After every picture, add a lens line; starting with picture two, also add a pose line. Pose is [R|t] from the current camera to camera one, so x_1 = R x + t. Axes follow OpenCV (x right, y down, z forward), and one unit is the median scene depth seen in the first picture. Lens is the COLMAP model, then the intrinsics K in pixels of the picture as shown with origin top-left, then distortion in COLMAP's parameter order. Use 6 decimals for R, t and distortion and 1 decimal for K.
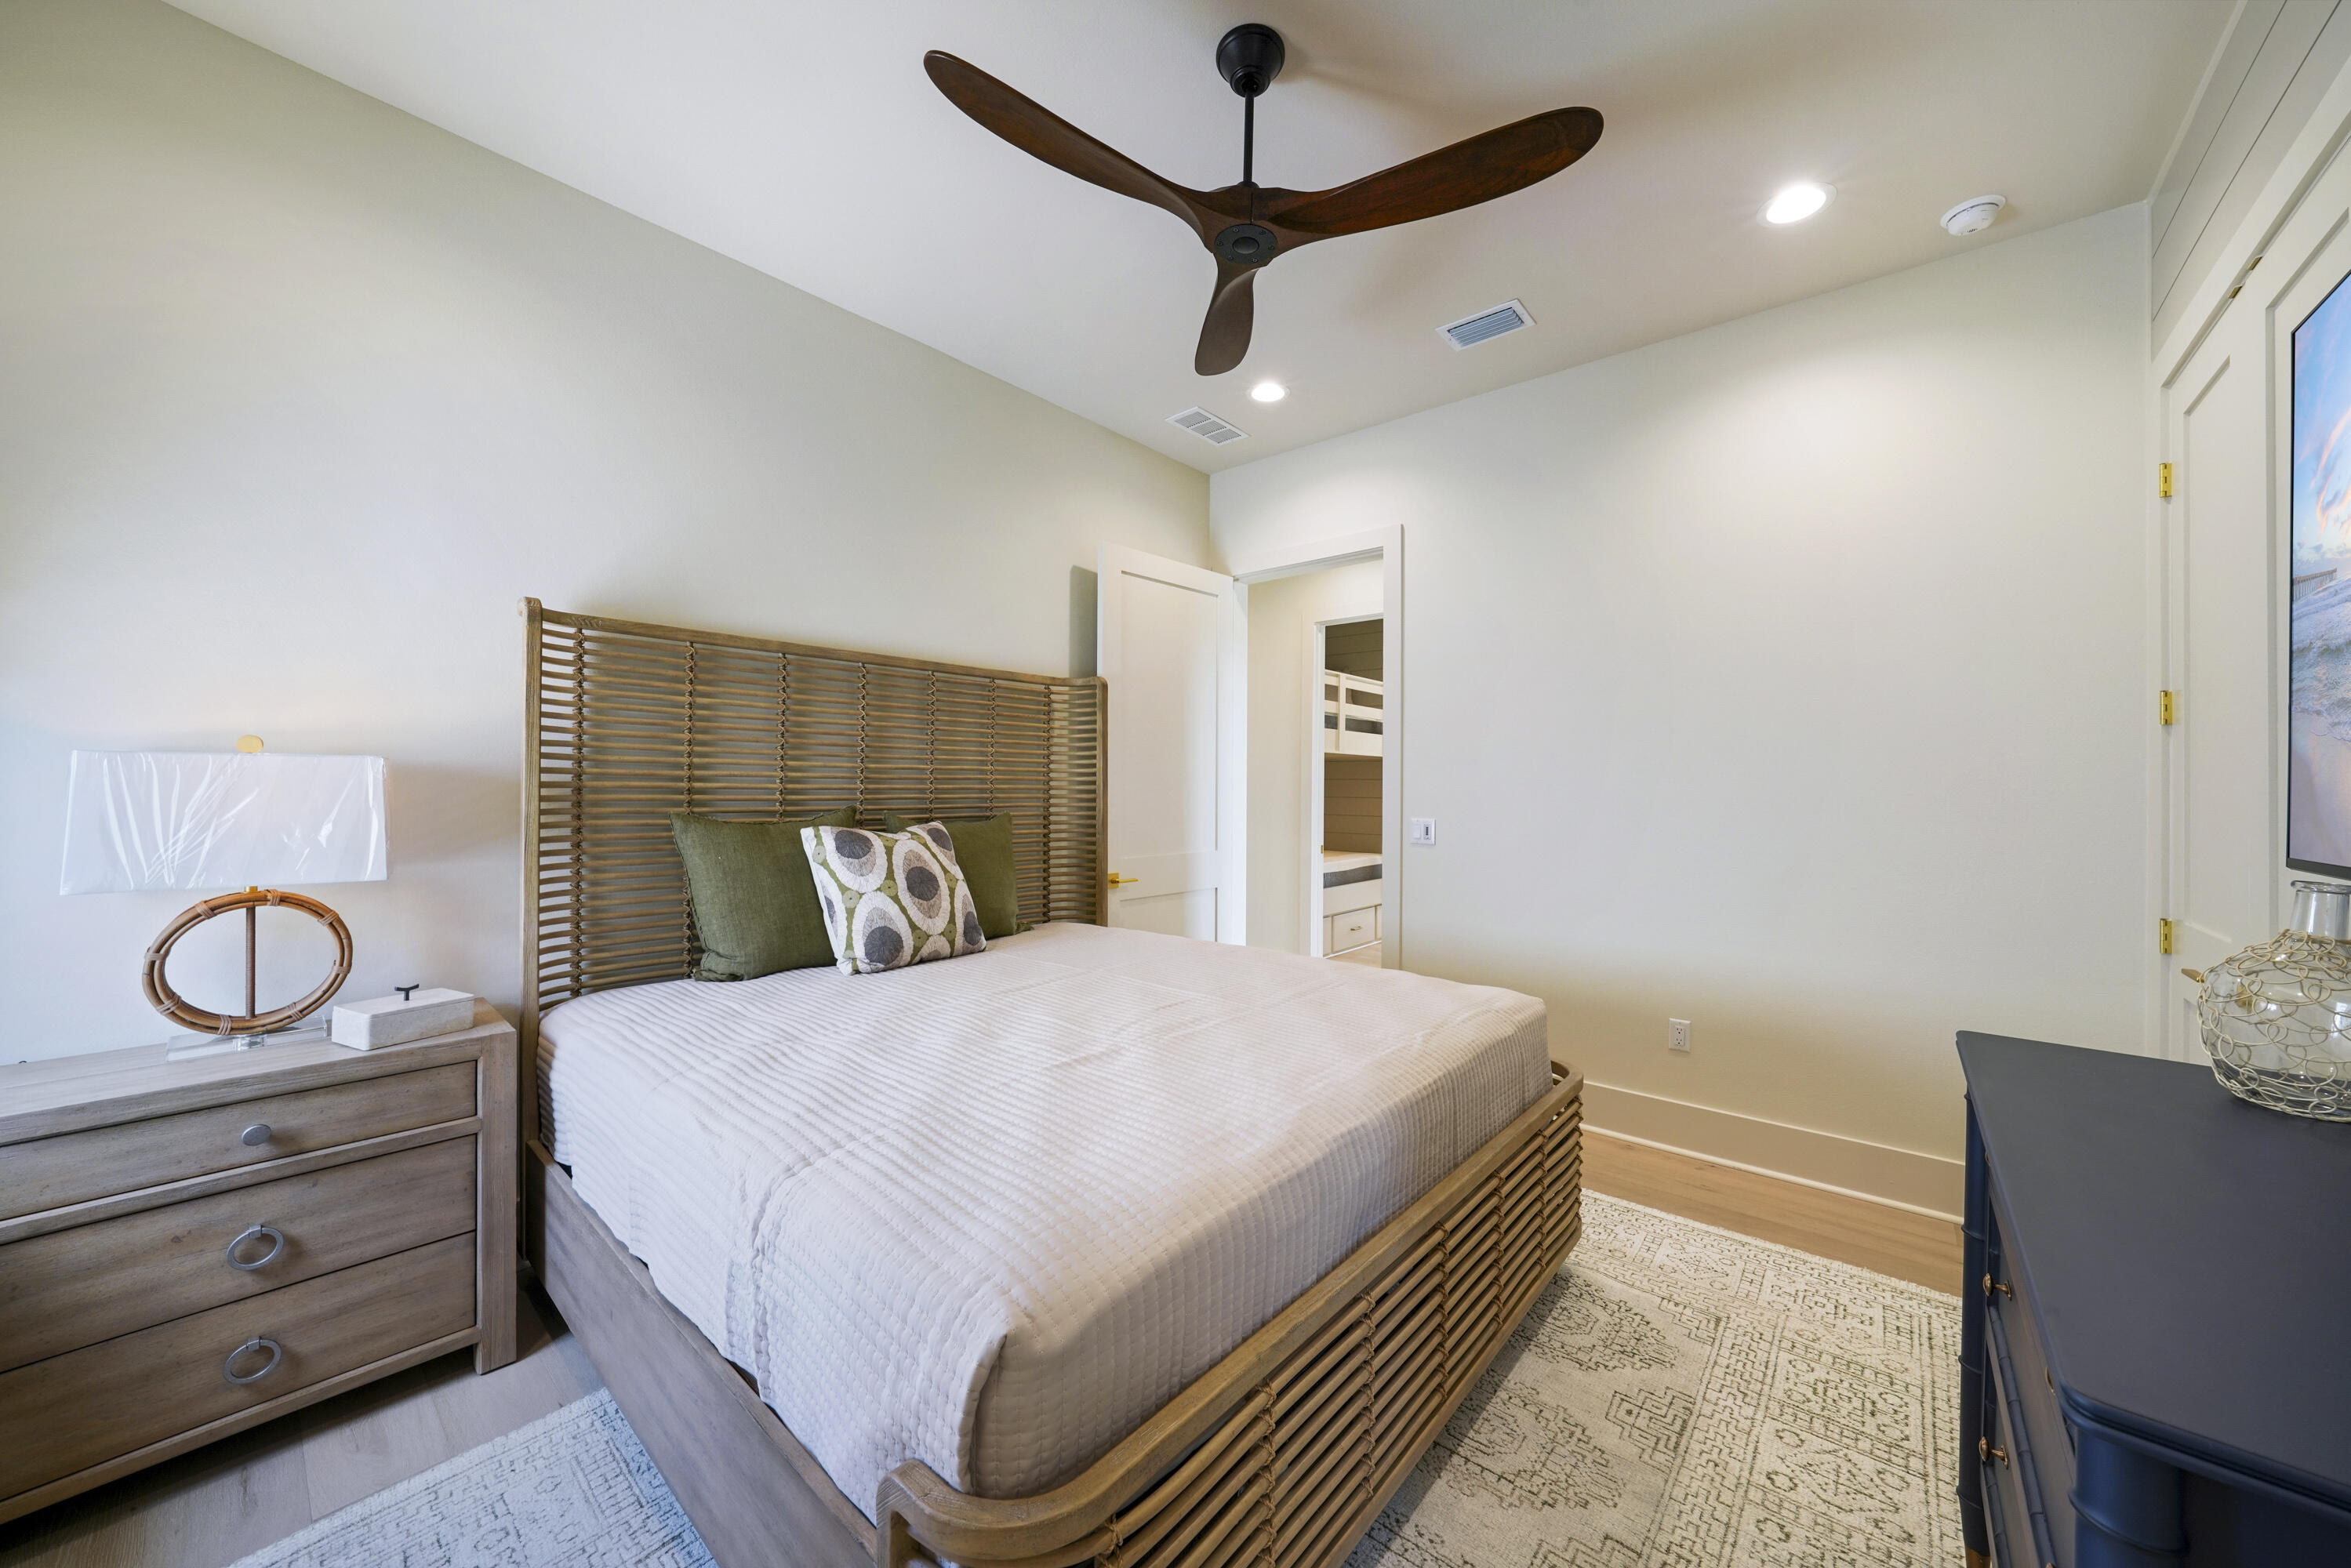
lens RADIAL K [[843.0, 0, 1180.7], [0, 843.0, 772.4], [0, 0, 1]] dist [-0.000156, 0.000070]
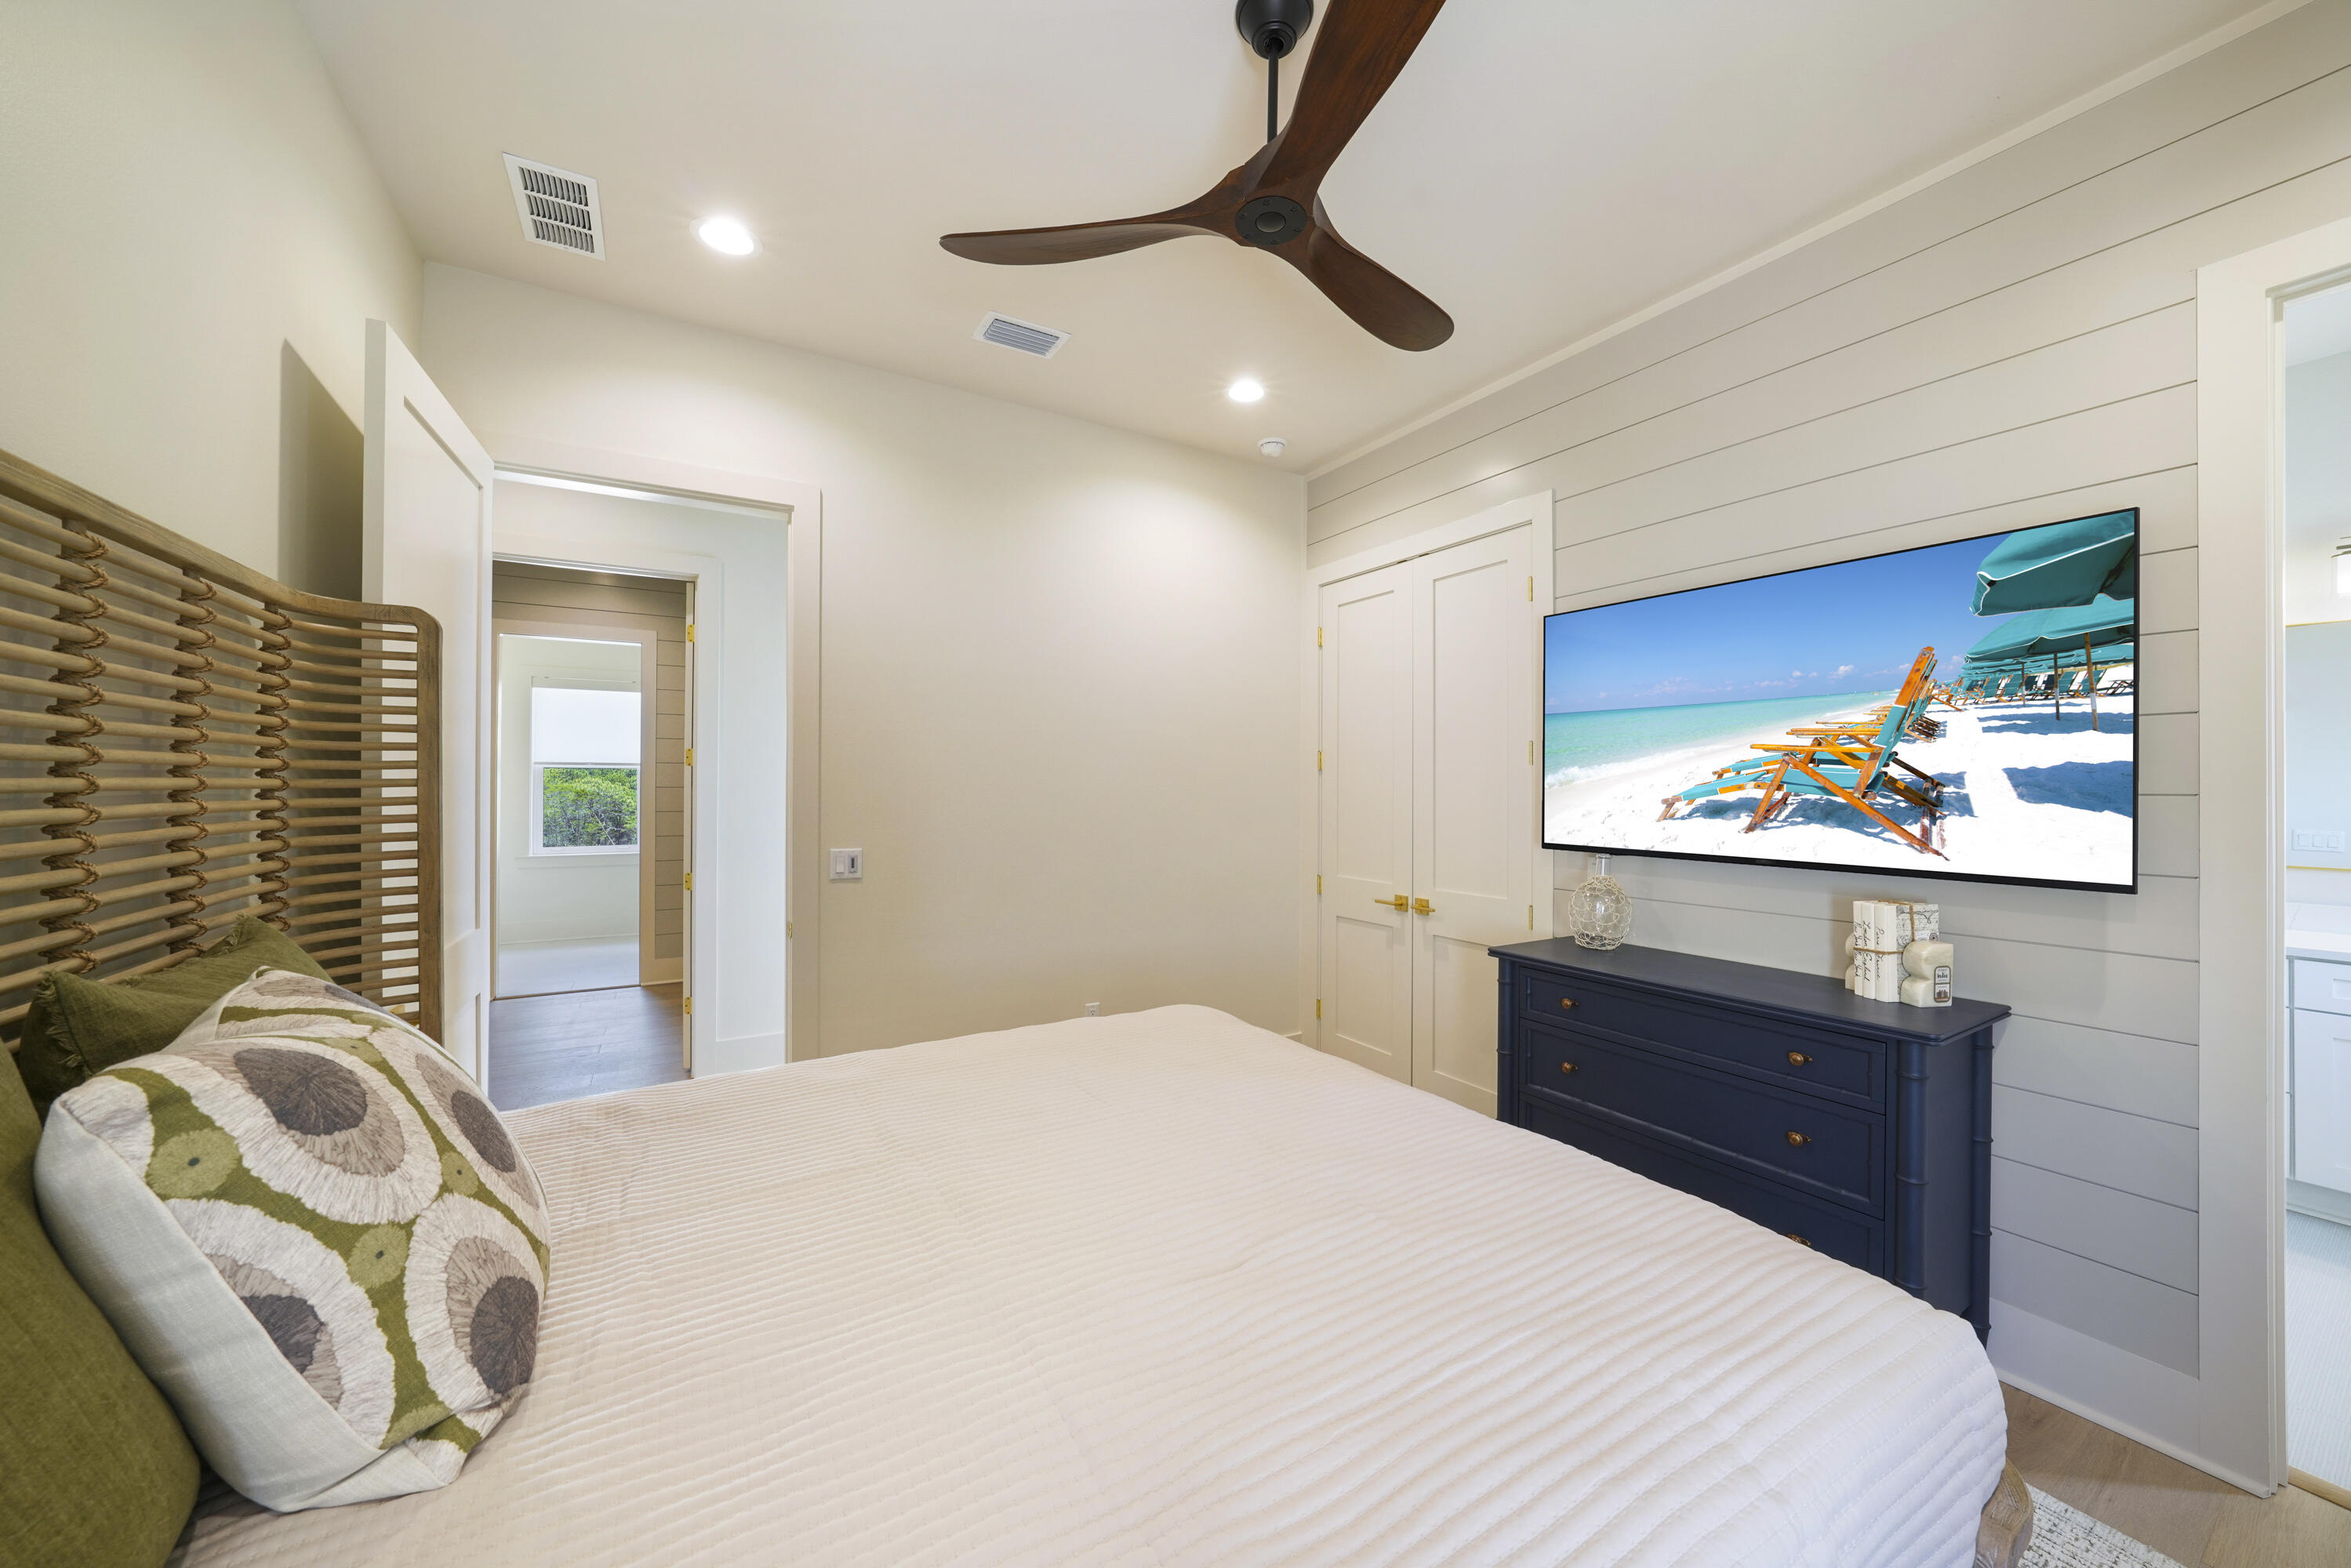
lens RADIAL K [[843.0, 0, 1180.7], [0, 843.0, 772.4], [0, 0, 1]] dist [-0.000156, 0.000070]
pose [[0.316805, 0.009214, 0.948446, -0.594514], [-0.017072, 0.999846, -0.004011, -0.033895], [-0.948337, -0.014921, 0.316914, 0.617835]]
